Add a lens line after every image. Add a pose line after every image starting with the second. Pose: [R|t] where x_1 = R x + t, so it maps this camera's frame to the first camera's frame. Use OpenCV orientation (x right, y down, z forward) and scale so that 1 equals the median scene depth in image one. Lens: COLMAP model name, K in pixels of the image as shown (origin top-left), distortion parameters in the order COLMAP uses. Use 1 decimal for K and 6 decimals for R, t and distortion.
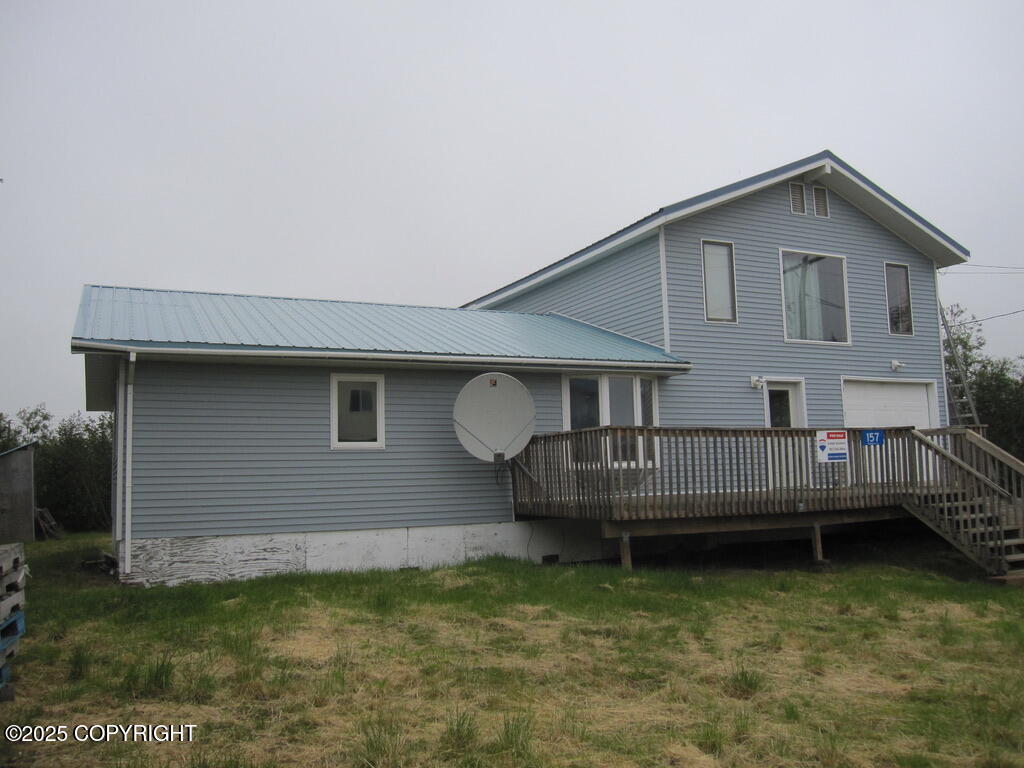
lens RADIAL K [[855.0, 0, 512.0], [0, 855.0, 384.0], [0, 0, 1]] dist [-0.069421, 0.043578]
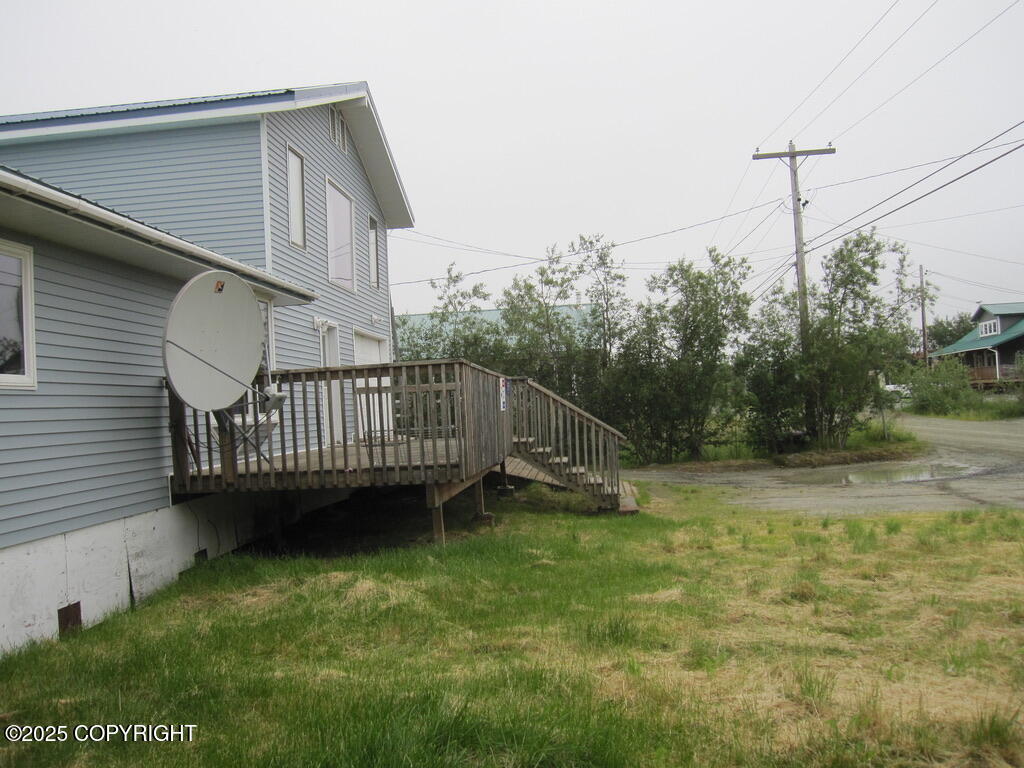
lens RADIAL K [[855.0, 0, 512.0], [0, 855.0, 384.0], [0, 0, 1]] dist [-0.069421, 0.043578]
pose [[0.511170, 0.022046, 0.859197, -0.378623], [-0.051904, 0.998638, 0.005256, 0.047290], [-0.857911, -0.047282, 0.511618, 0.414337]]
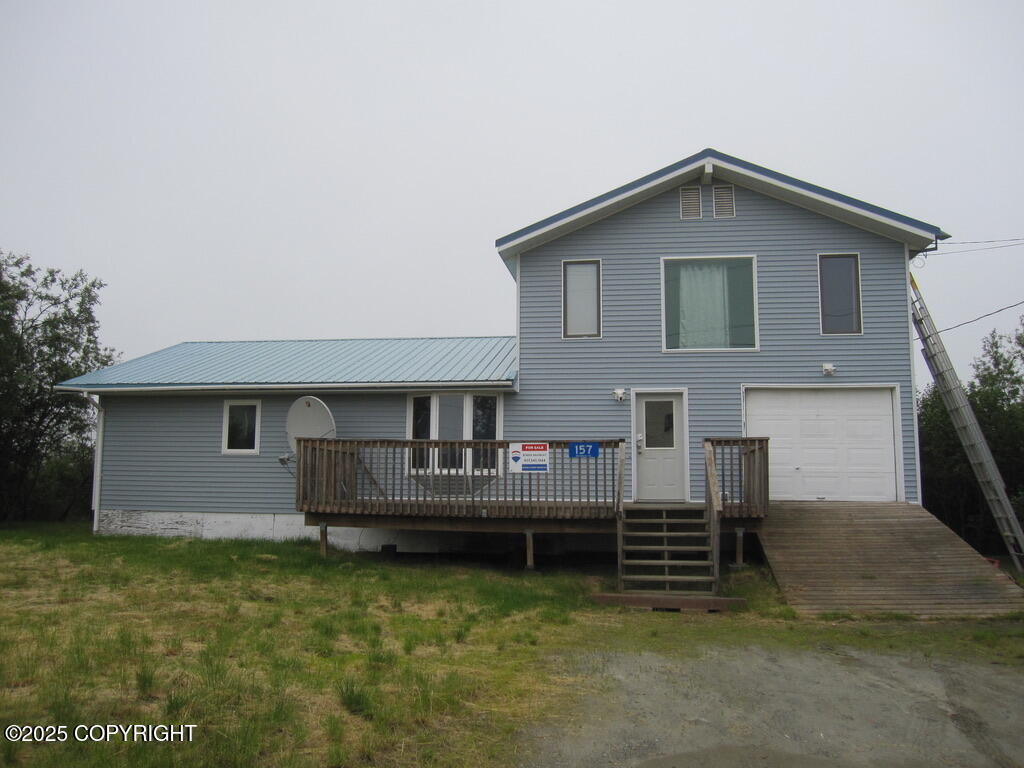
lens RADIAL K [[855.0, 0, 512.0], [0, 855.0, 384.0], [0, 0, 1]] dist [-0.069421, 0.043578]
pose [[0.831128, -0.034347, -0.555020, 0.797828], [0.027772, 0.999409, -0.020260, 0.002486], [0.555387, 0.001425, 0.831591, 0.088442]]
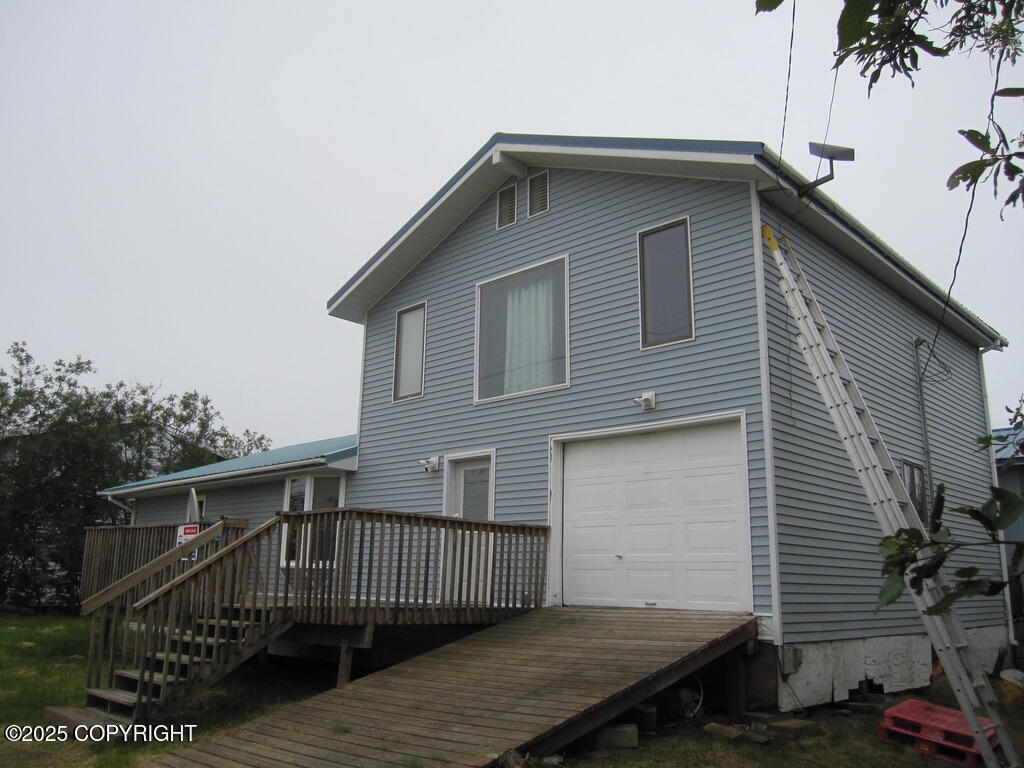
lens RADIAL K [[855.0, 0, 512.0], [0, 855.0, 384.0], [0, 0, 1]] dist [-0.069421, 0.043578]
pose [[0.346240, -0.185280, -0.919668, 1.137709], [0.067643, 0.982683, -0.172509, 0.071867], [0.935704, -0.002479, 0.352777, 0.842557]]
